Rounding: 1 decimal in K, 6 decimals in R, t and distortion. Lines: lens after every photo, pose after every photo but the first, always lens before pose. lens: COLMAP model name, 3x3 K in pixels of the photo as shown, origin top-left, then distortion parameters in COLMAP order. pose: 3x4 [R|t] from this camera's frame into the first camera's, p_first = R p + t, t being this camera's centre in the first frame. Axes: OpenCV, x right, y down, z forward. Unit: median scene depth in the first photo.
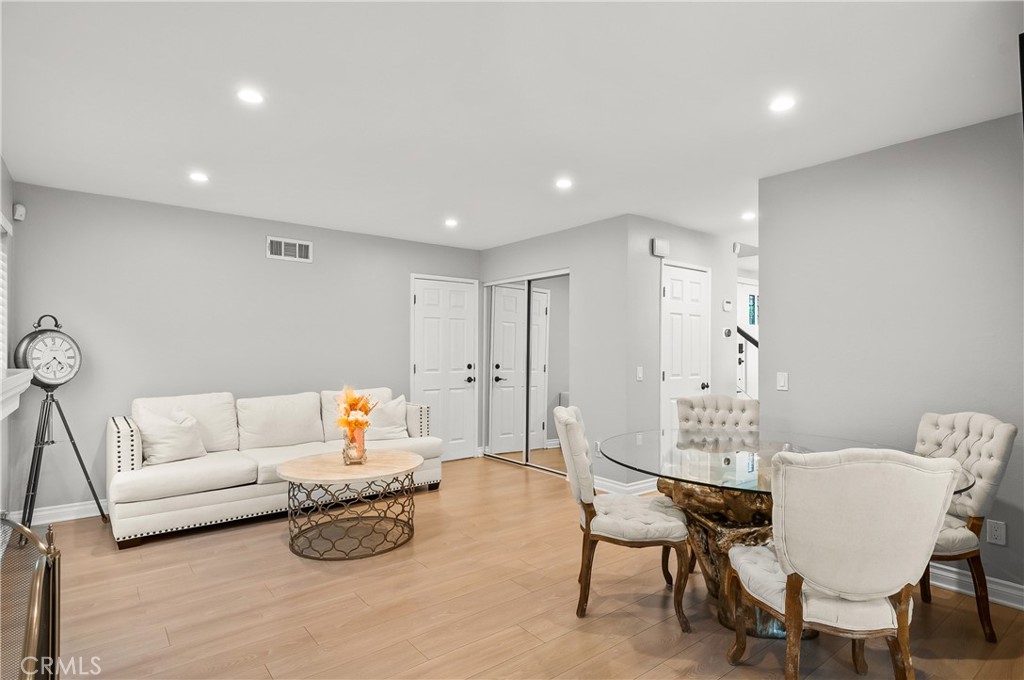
lens RADIAL K [[534.8, 0, 519.5], [0, 534.8, 351.1], [0, 0, 1]] dist [0.006629, -0.000406]
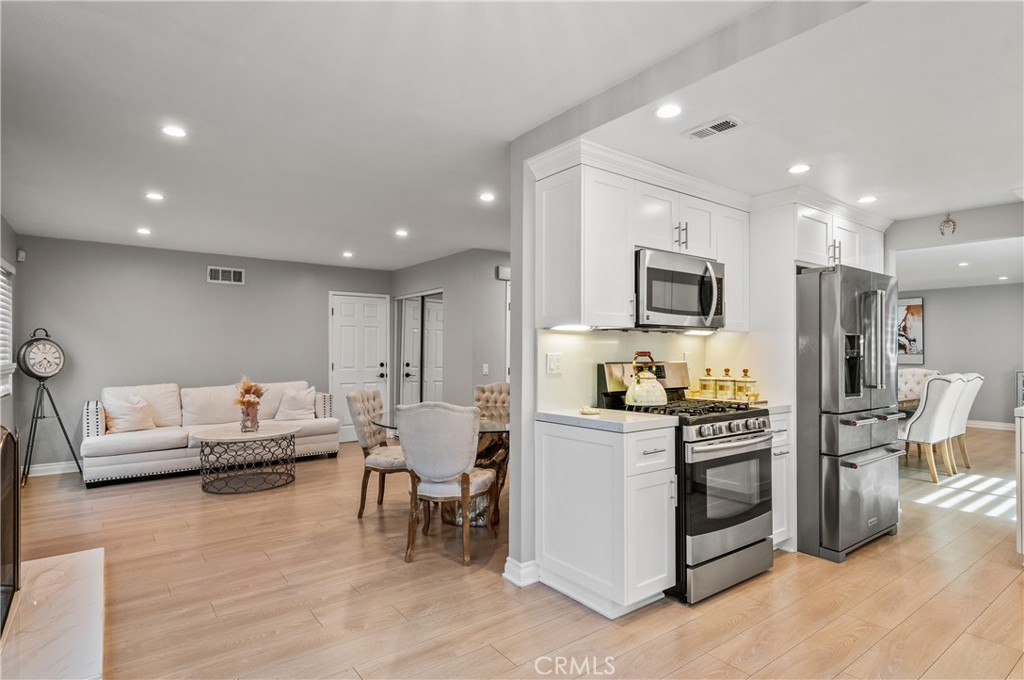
lens RADIAL K [[538.6, 0, 519.1], [0, 538.6, 354.3], [0, 0, 1]] dist [0.017330, -0.009251]
pose [[0.999671, -0.002930, -0.025496, 0.414419], [0.003040, 0.999986, 0.004300, -0.000151], [0.025483, -0.004376, 0.999666, -0.394284]]
